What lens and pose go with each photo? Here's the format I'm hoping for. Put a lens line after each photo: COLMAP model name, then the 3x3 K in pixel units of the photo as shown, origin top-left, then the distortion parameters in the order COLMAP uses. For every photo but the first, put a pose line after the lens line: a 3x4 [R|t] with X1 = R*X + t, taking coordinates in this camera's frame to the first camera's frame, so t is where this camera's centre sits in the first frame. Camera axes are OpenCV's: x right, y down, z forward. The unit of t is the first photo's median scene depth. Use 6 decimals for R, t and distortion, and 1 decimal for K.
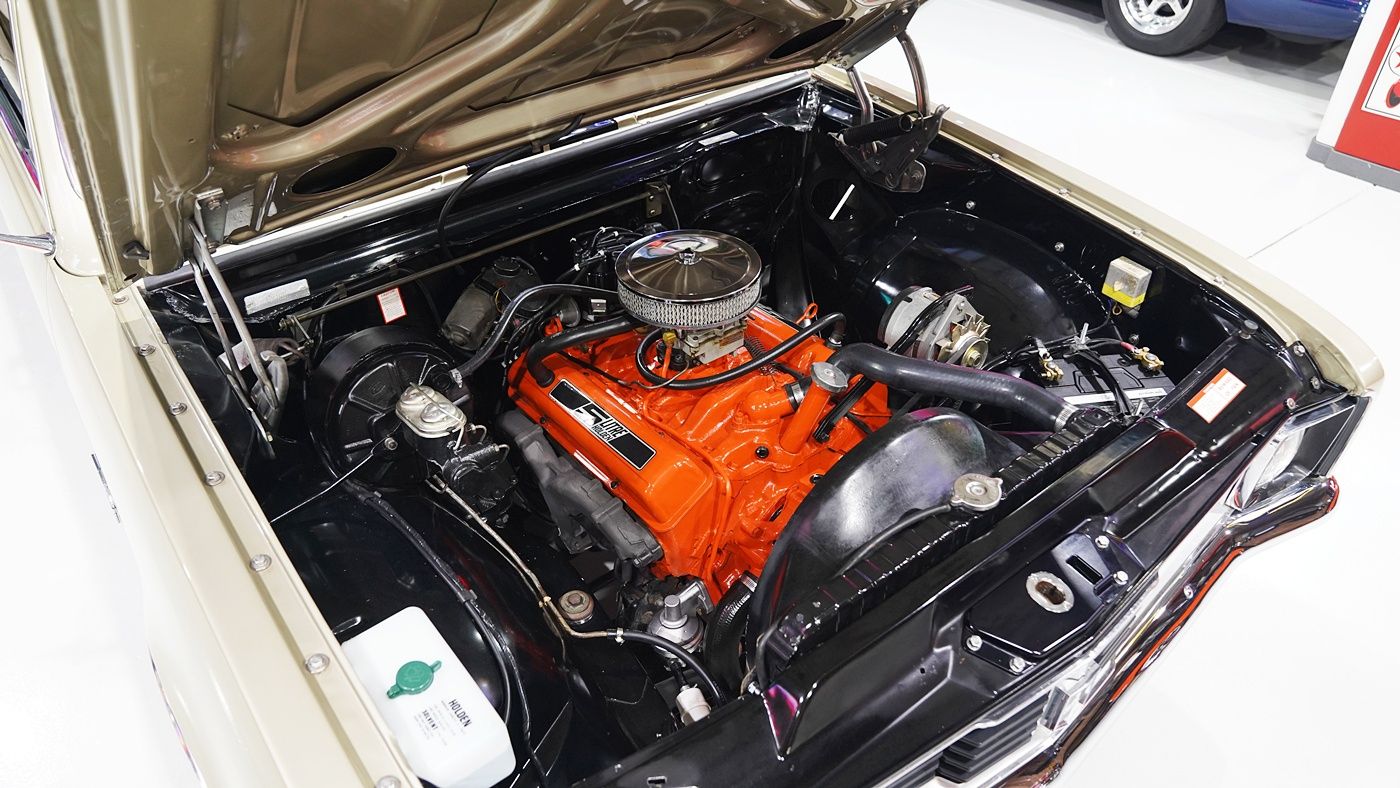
lens RADIAL K [[990.4, 0, 700.0], [0, 990.4, 394.0], [0, 0, 1]] dist [-0.121560, 0.086818]
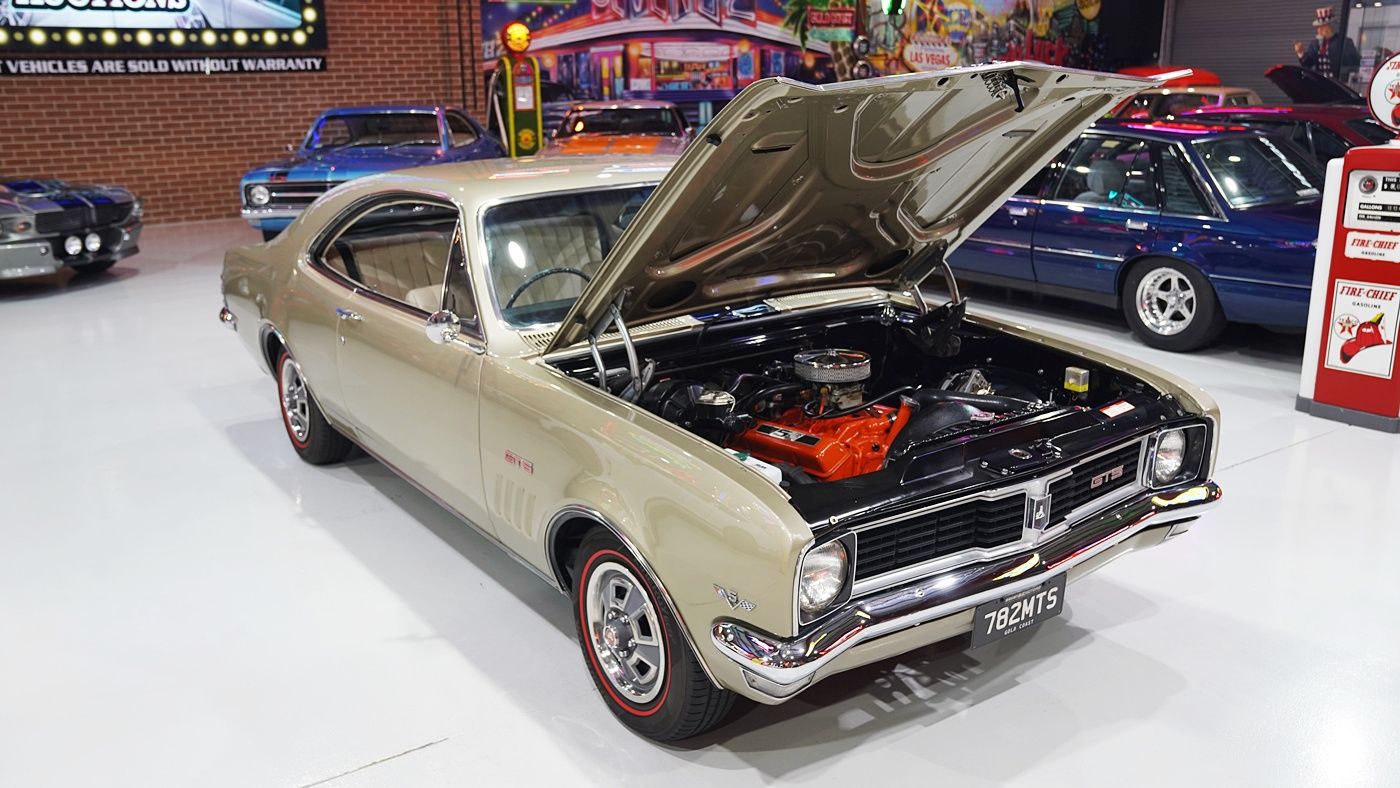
lens RADIAL K [[1184.5, 0, 700.0], [0, 1184.5, 394.0], [0, 0, 1]] dist [-0.025394, 0.009328]
pose [[0.999481, -0.000151, -0.032215, -0.183752], [-0.011954, 0.926863, -0.375210, 0.754588], [0.029915, 0.375401, 0.926380, -1.045743]]
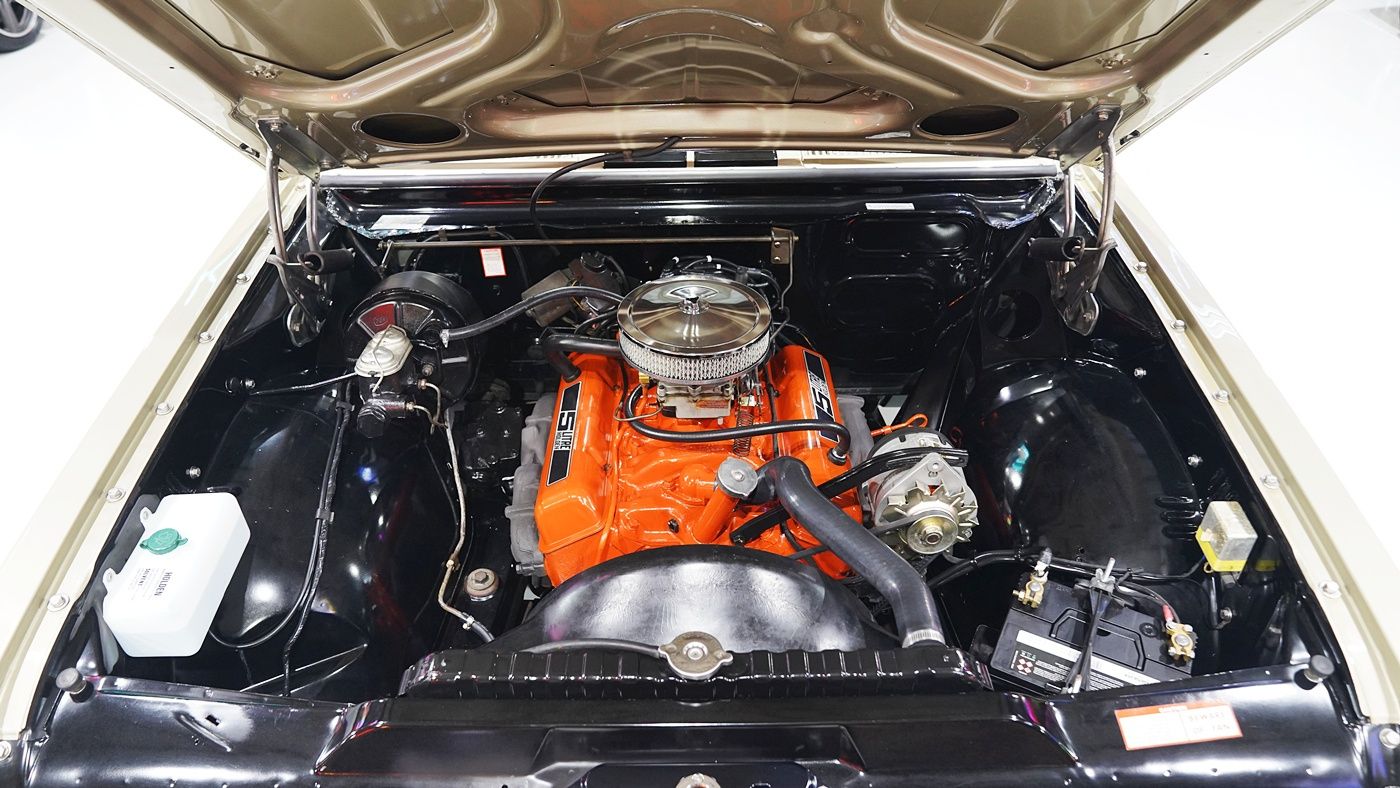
lens RADIAL K [[990.4, 0, 700.0], [0, 990.4, 394.0], [0, 0, 1]] dist [-0.121560, 0.086818]
pose [[0.792425, 0.364602, -0.489007, 0.461664], [-0.368949, 0.924911, 0.091736, -0.141376], [0.485735, 0.107725, 0.867443, 0.176209]]
